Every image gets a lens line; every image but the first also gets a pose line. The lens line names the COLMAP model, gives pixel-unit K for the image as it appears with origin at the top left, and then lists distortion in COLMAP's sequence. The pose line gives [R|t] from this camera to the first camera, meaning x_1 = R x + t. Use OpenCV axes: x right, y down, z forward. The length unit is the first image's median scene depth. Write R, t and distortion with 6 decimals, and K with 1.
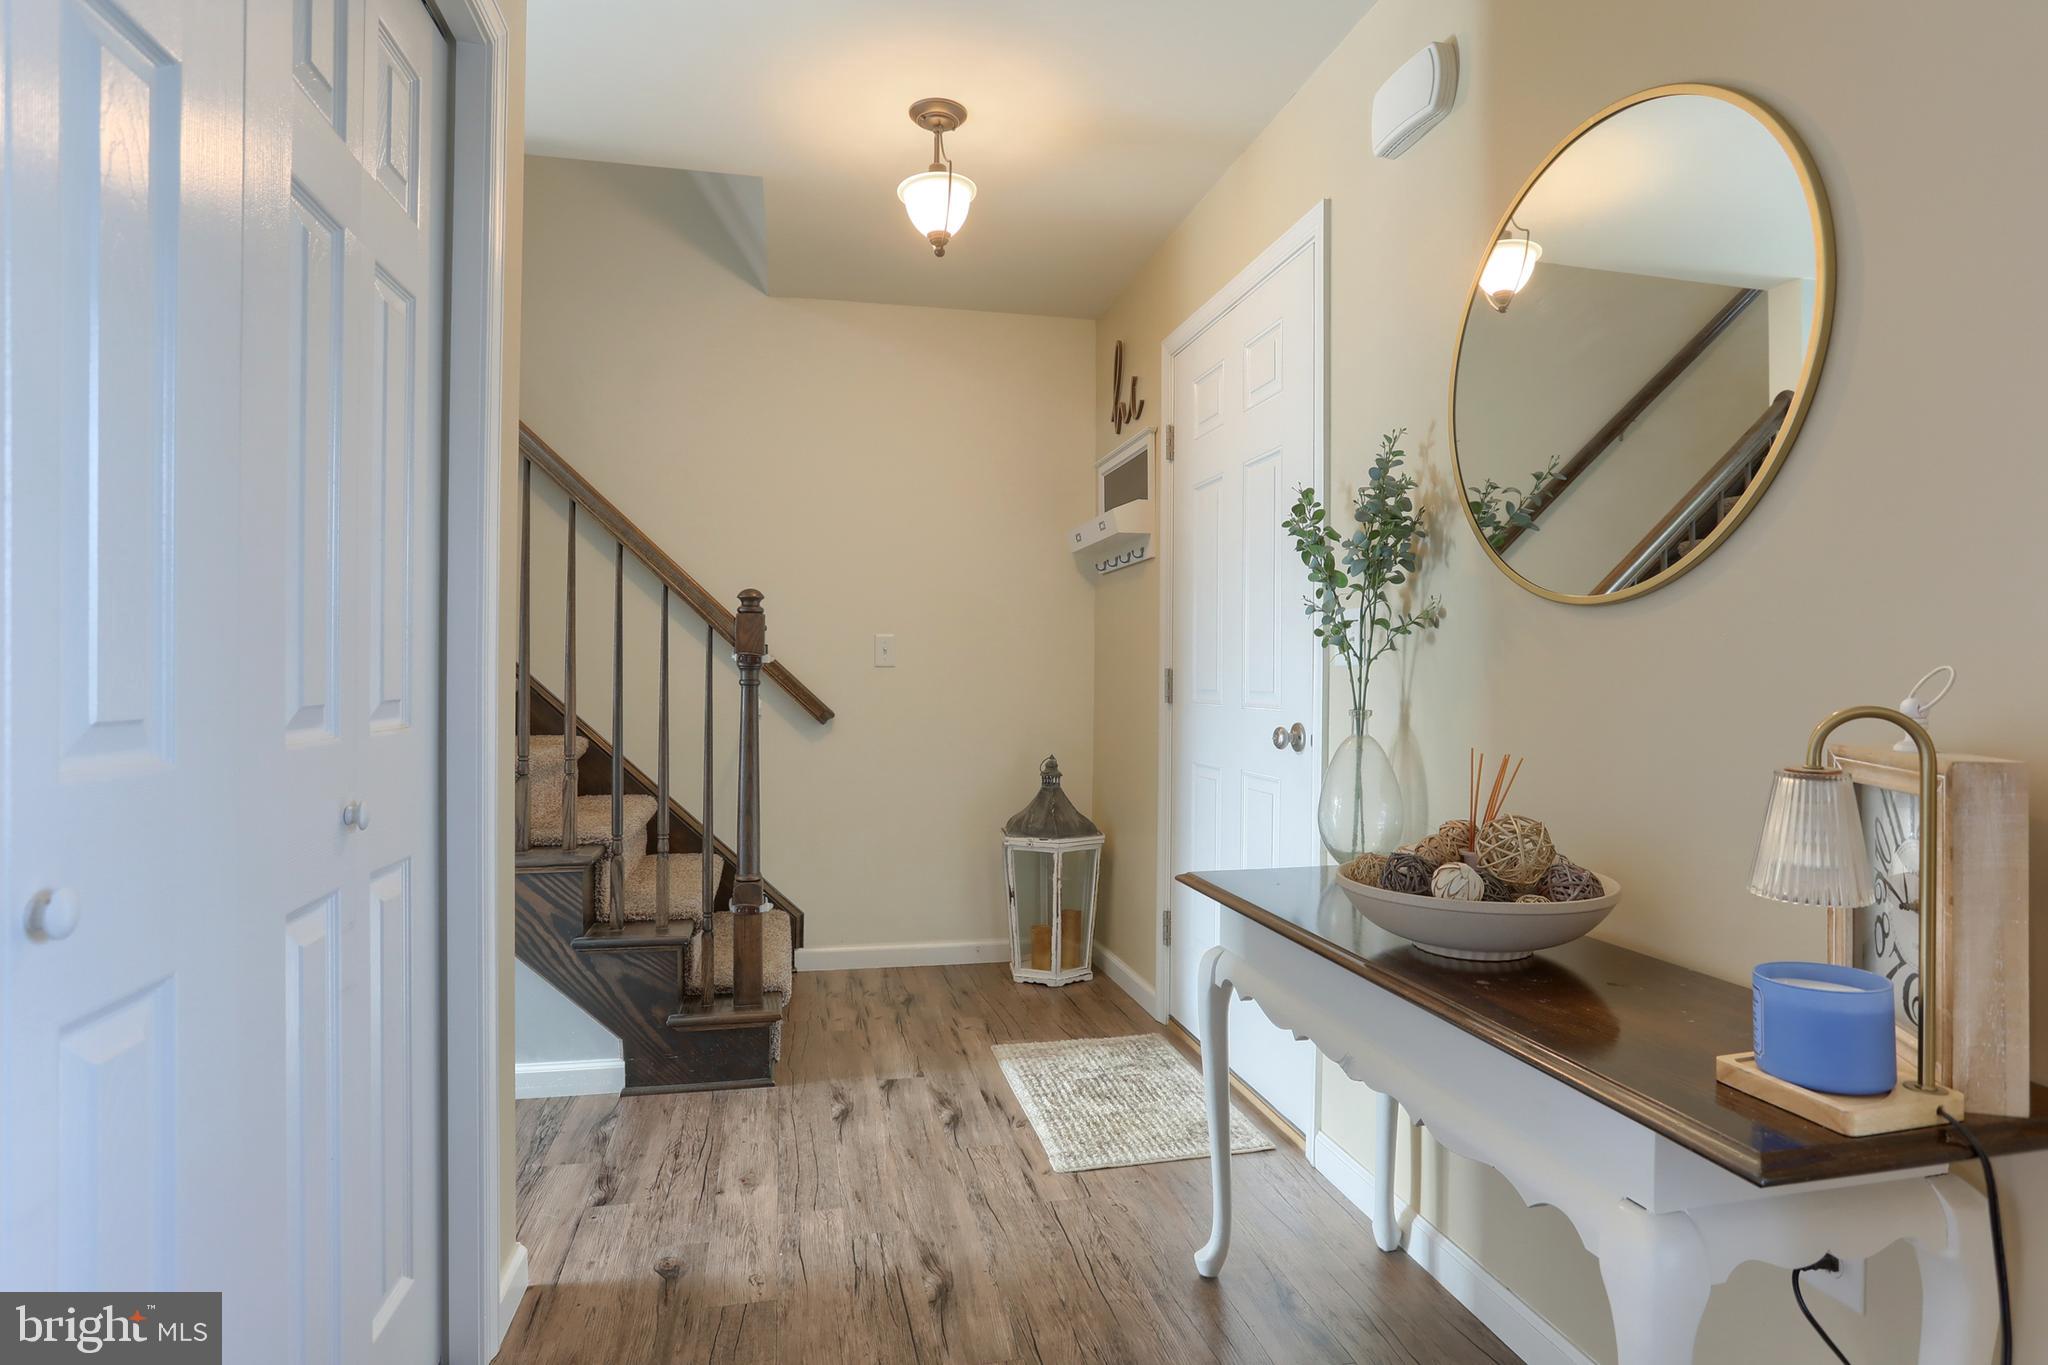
lens RADIAL K [[970.8, 0, 1024.0], [0, 970.8, 682.5], [0, 0, 1]] dist [-0.097657, -0.000049]
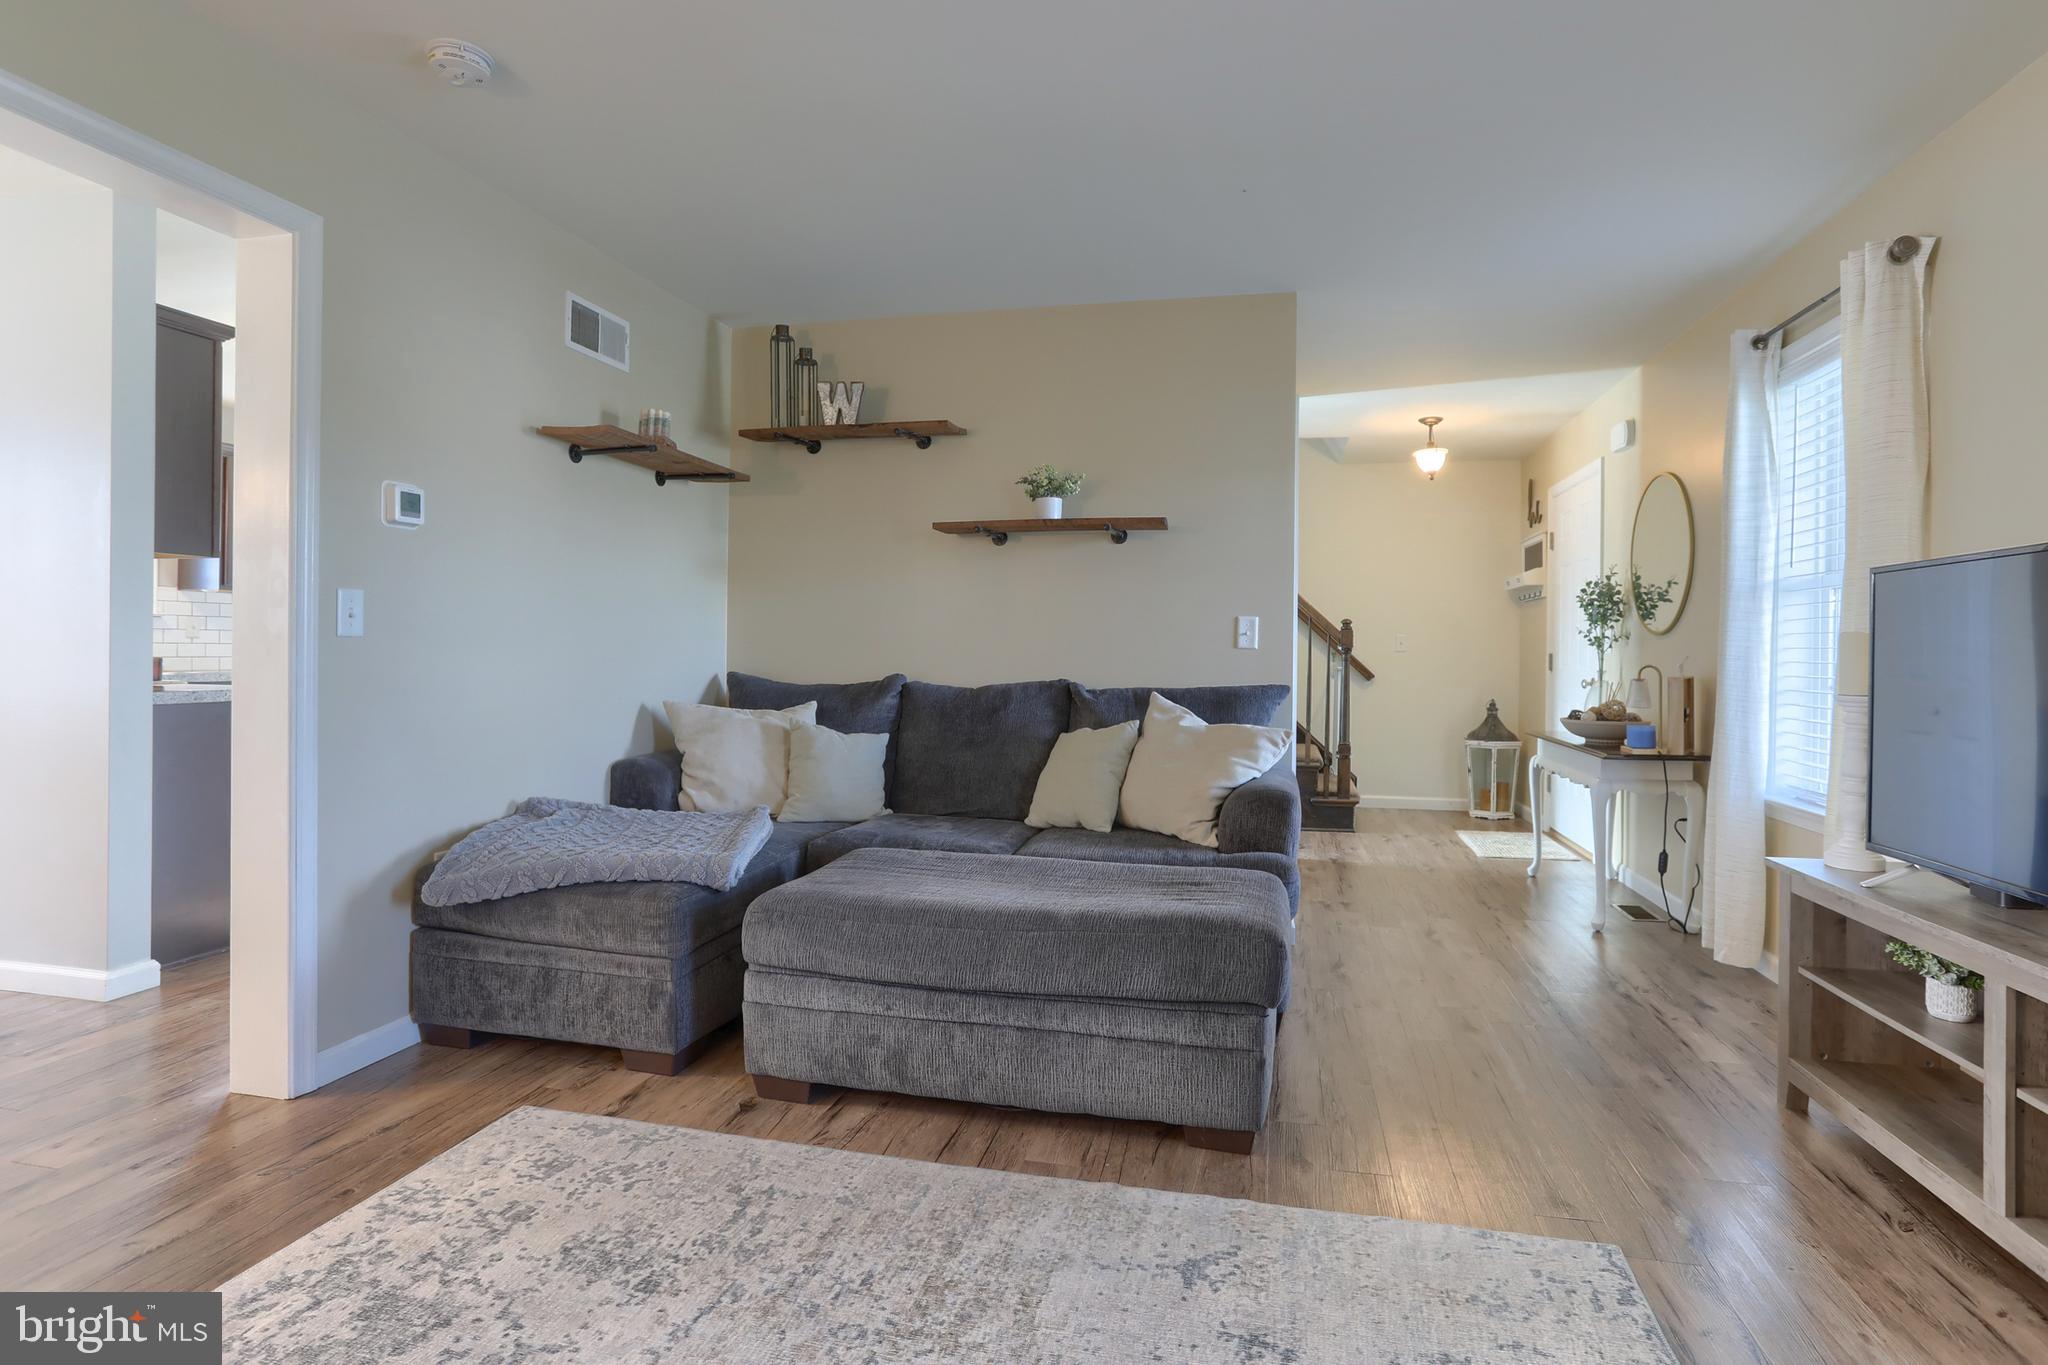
lens RADIAL K [[1029.7, 0, 1043.8], [0, 1029.7, 656.2], [0, 0, 1]] dist [-0.081495, 0.046573]
pose [[0.903891, 0.004429, -0.427740, 0.099338], [-0.006649, 0.999971, -0.003697, 0.005933], [0.427711, 0.006185, 0.903894, -1.379640]]
